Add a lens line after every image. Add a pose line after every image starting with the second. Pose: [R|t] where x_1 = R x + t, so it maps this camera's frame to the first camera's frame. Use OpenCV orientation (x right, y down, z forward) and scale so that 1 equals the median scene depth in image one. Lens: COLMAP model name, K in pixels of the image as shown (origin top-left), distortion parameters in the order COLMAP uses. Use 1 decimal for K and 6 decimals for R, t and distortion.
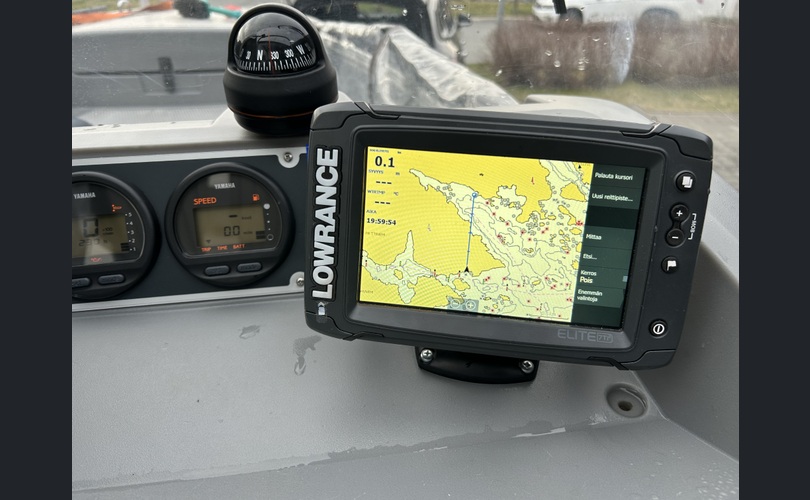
lens RADIAL K [[503.5, 0, 409.4], [0, 503.5, 243.0], [0, 0, 1]] dist [0.026708, -0.006535]
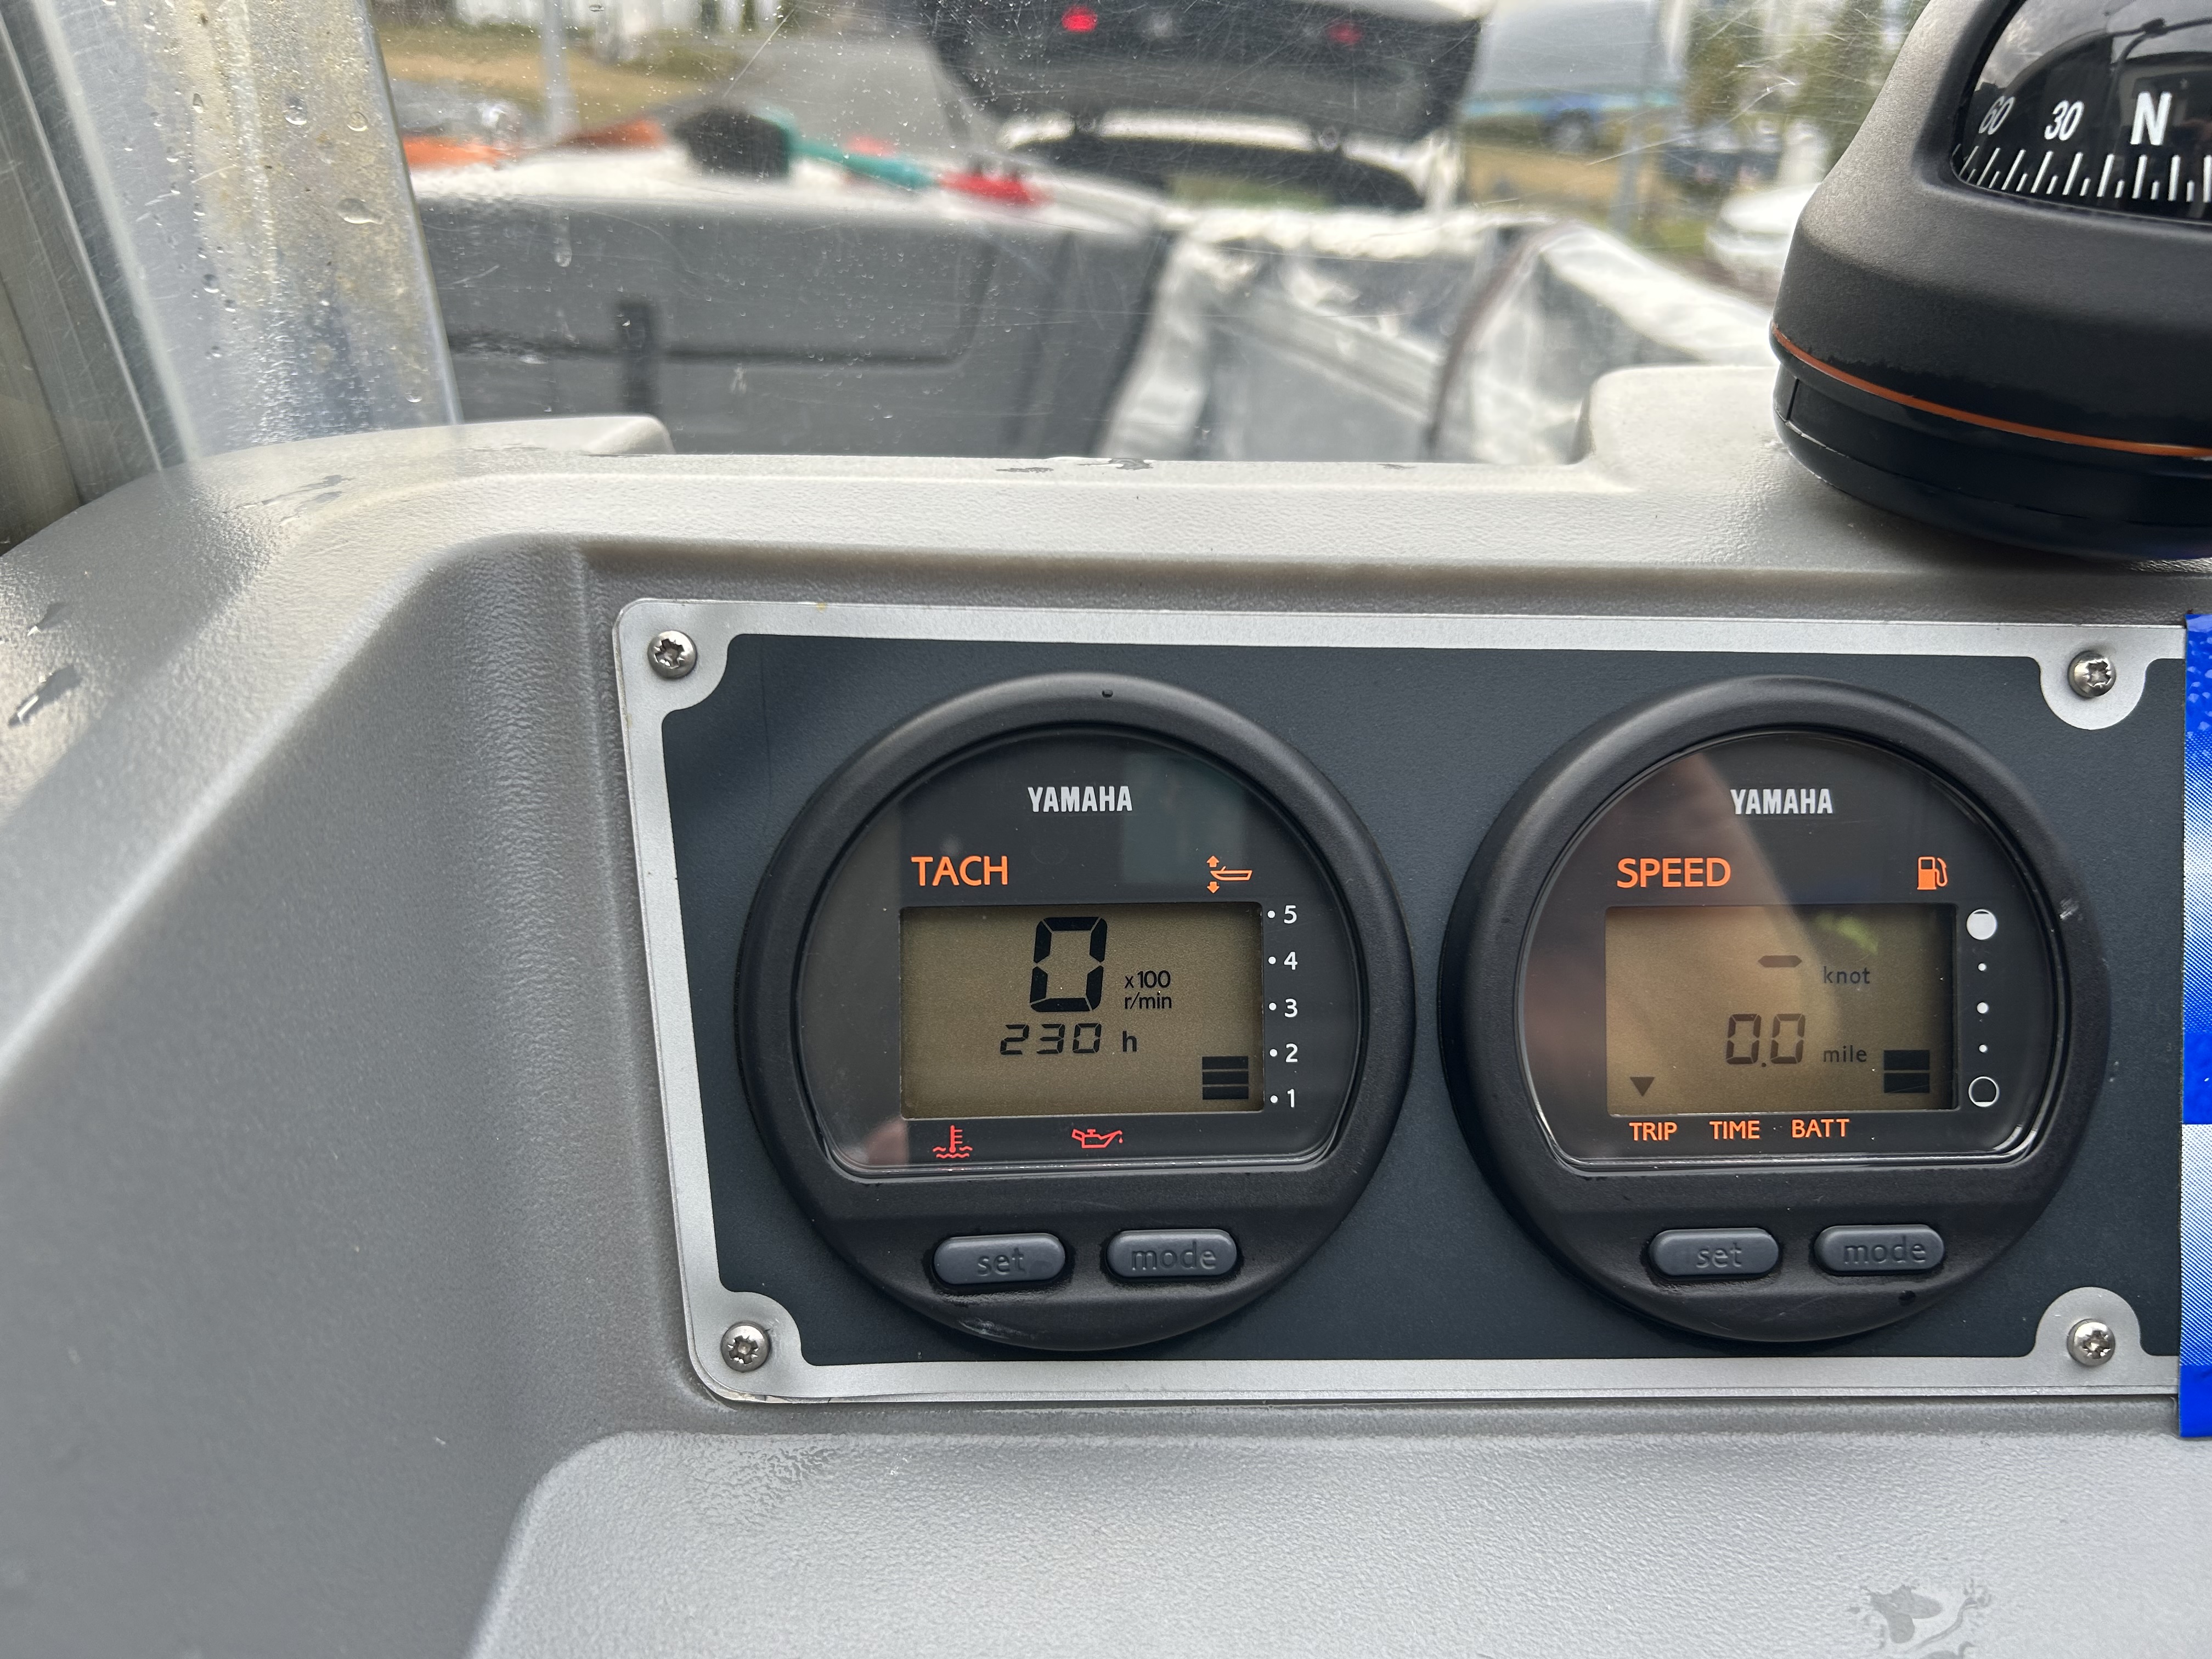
lens RADIAL K [[1698.9, 0, 1115.4], [0, 1698.9, 843.5], [0, 0, 1]] dist [0.025024, -0.013519]
pose [[0.995211, 0.078881, -0.057723, -0.586126], [-0.083387, 0.993273, -0.080349, -0.026322], [0.050997, 0.084778, 0.995094, 0.365376]]
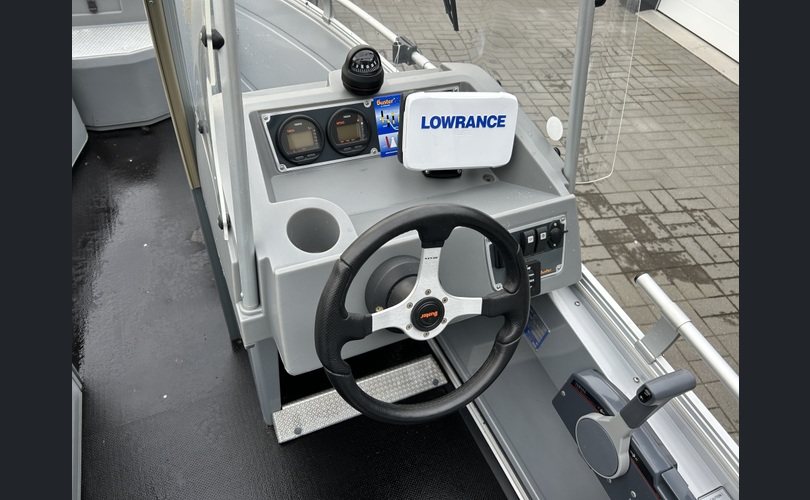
lens RADIAL K [[503.5, 0, 396.4], [0, 503.5, 252.5], [0, 0, 1]] dist [0.026708, -0.006535]
pose [[0.954751, -0.140366, 0.262199, -0.929932], [0.074444, 0.966343, 0.246249, -0.057453], [-0.287939, -0.215587, 0.933067, -1.719251]]
